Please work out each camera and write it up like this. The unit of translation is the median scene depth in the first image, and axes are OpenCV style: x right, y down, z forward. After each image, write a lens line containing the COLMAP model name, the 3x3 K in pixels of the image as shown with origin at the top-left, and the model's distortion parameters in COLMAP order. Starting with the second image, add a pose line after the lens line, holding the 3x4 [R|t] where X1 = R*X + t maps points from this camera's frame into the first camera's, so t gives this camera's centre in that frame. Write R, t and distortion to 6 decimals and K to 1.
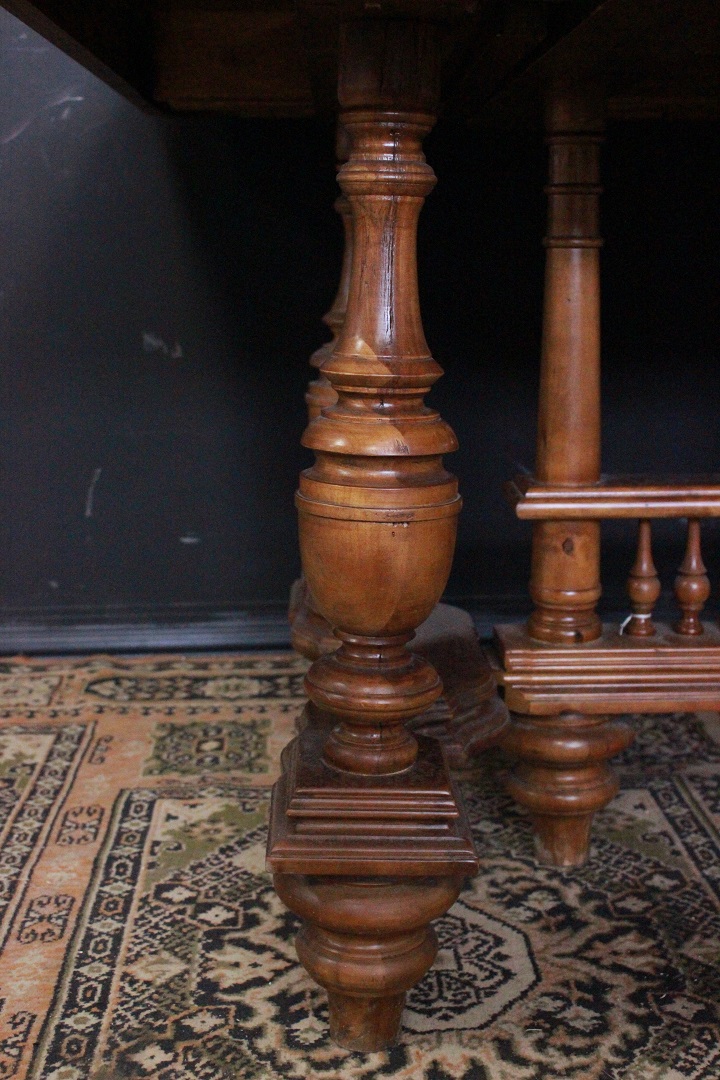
lens RADIAL K [[1400.6, 0, 395.1], [0, 1400.6, 518.5], [0, 0, 1]] dist [-0.048094, -0.005112]
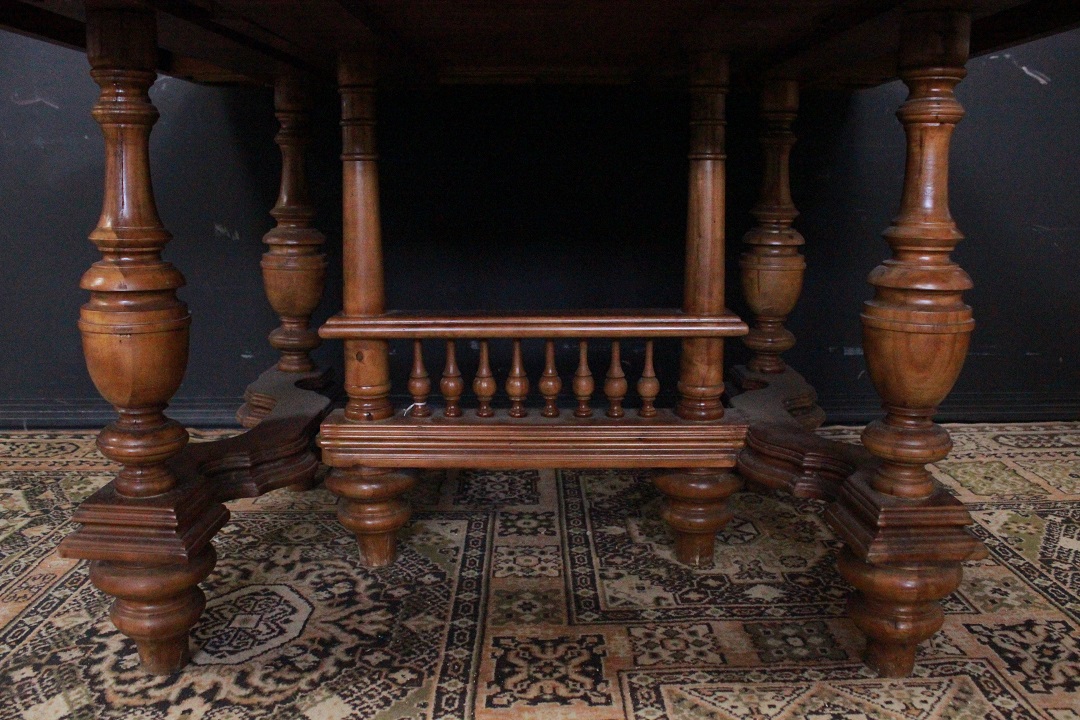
lens RADIAL K [[895.9, 0, 540.0], [0, 895.9, 360.0], [0, 0, 1]] dist [-0.145236, 0.117430]
pose [[0.998692, 0.005879, -0.050794, 0.378573], [-0.005634, 0.999972, 0.004953, 0.017925], [0.050822, -0.004660, 0.998697, 0.044179]]
